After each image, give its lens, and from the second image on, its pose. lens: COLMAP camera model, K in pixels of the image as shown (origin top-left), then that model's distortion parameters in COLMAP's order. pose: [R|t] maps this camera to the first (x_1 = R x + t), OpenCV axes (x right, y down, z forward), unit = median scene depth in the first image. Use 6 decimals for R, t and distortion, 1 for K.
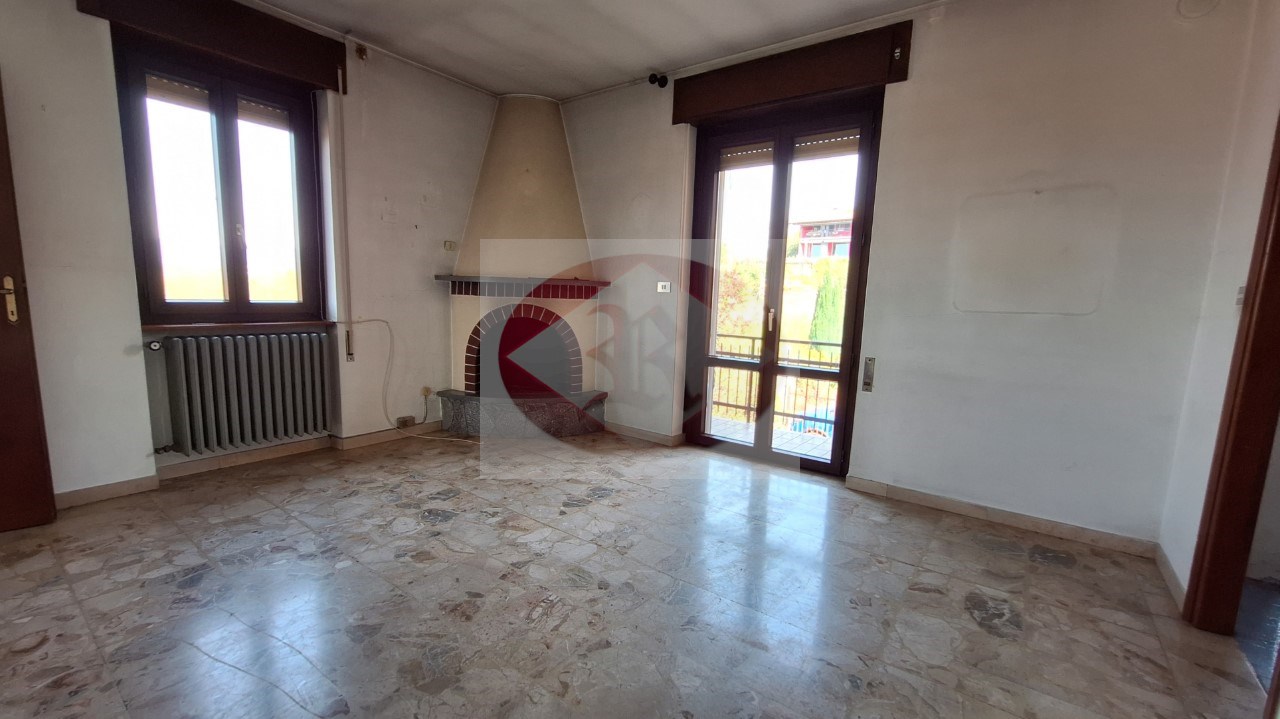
lens RADIAL K [[519.8, 0, 621.8], [0, 519.8, 366.1], [0, 0, 1]] dist [-0.019435, 0.006653]
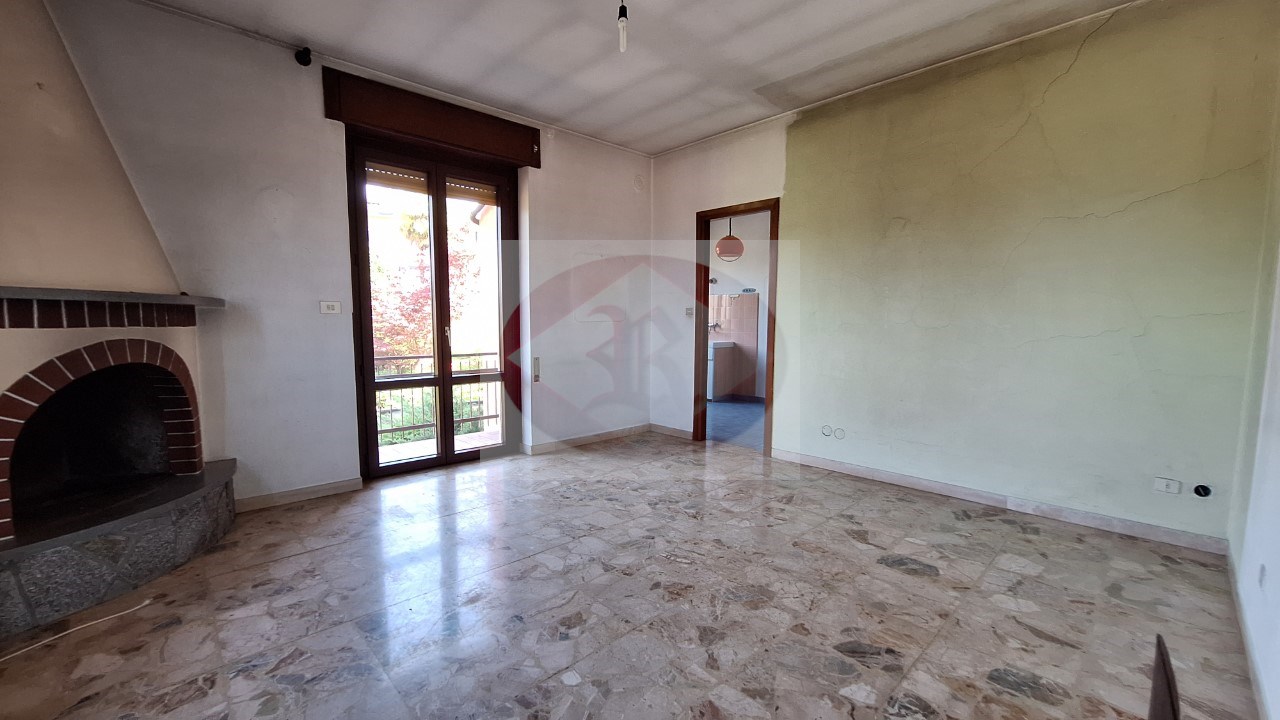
lens RADIAL K [[519.8, 0, 621.8], [0, 519.8, 366.6], [0, 0, 1]] dist [-0.019435, 0.006653]
pose [[0.170884, -0.120566, 0.977887, -0.764613], [0.135493, 0.985932, 0.097881, -0.087010], [-0.975930, 0.115771, 0.184816, 0.456521]]
